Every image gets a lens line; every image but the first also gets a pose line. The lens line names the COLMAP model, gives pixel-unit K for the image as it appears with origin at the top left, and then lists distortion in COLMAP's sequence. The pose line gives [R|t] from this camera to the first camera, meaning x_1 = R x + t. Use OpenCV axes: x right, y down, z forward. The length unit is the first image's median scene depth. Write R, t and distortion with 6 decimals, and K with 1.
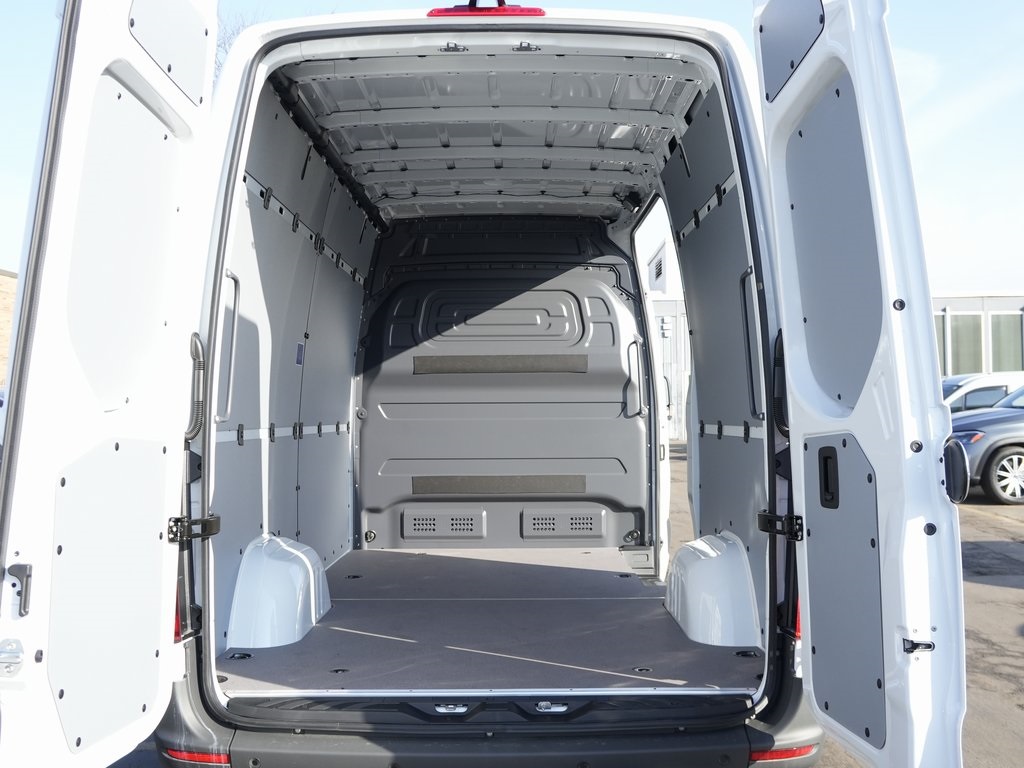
lens RADIAL K [[1086.9, 0, 512.0], [0, 1086.9, 384.0], [0, 0, 1]] dist [-0.112685, -0.001725]
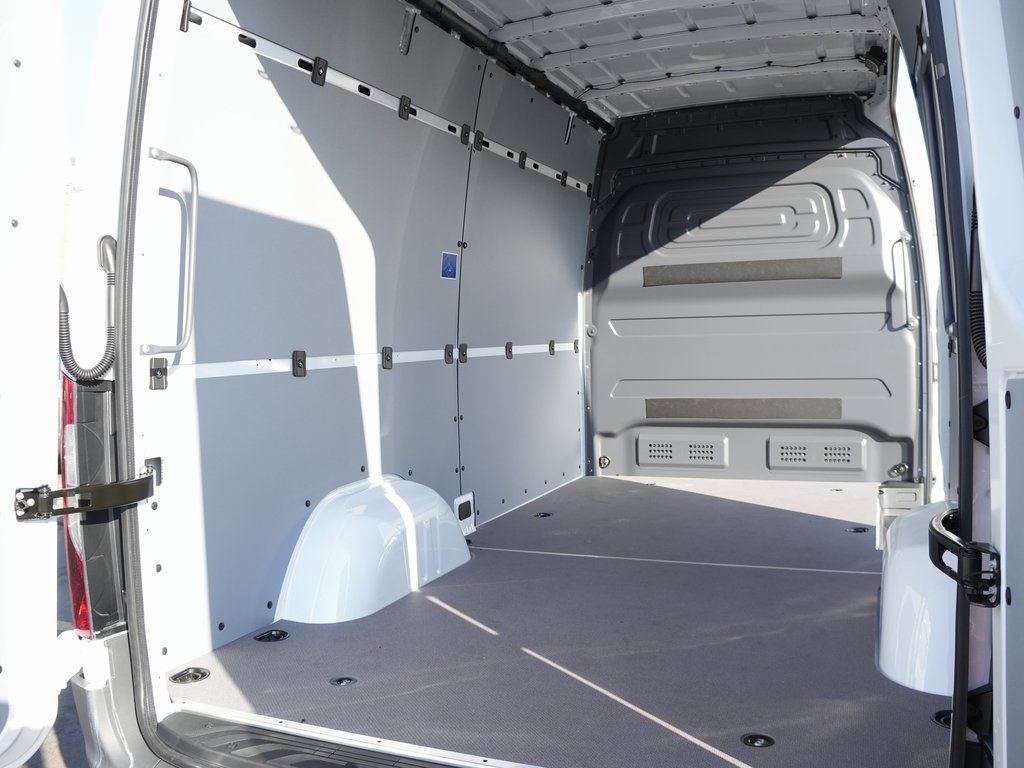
lens RADIAL K [[892.6, 0, 512.0], [0, 892.6, 384.0], [0, 0, 1]] dist [-0.181317, 0.105240]
pose [[0.919666, 0.001689, -0.392697, 0.098559], [0.033133, 0.996091, 0.081879, 0.007610], [0.391300, -0.088313, 0.916016, 0.269817]]
